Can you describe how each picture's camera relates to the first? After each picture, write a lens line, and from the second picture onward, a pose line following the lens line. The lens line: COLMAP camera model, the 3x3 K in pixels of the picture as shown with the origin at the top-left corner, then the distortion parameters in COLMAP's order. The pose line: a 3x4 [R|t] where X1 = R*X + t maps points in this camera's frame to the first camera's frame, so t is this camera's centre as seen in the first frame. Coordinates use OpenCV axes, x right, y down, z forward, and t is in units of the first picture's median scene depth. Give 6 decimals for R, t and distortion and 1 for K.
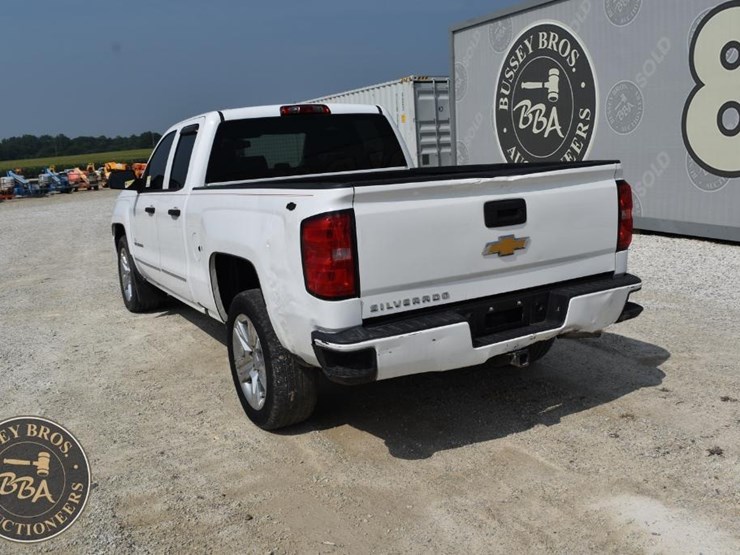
lens RADIAL K [[718.6, 0, 370.0], [0, 718.6, 277.5], [0, 0, 1]] dist [-0.081030, -0.002502]
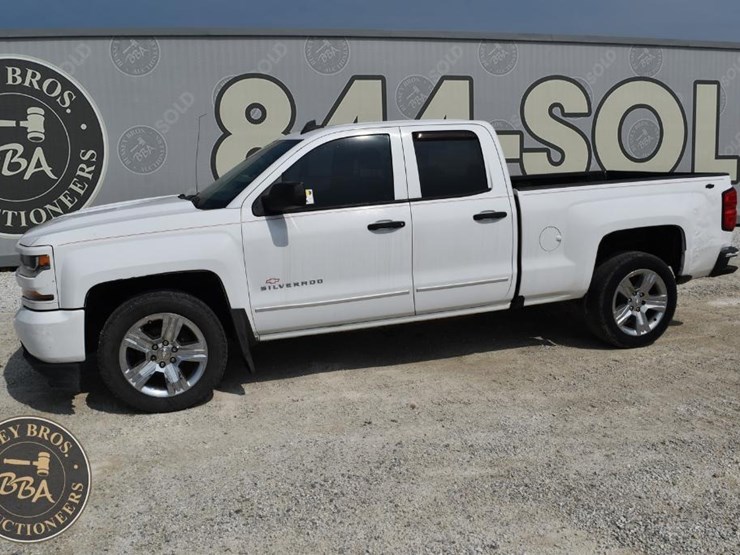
lens RADIAL K [[677.5, 0, 370.0], [0, 677.5, 277.5], [0, 0, 1]] dist [-0.084633, 0.007165]
pose [[0.191588, -0.119239, 0.974205, -1.306325], [0.203223, 0.975901, 0.079481, -0.122927], [-0.960205, 0.182754, 0.211203, 1.022497]]
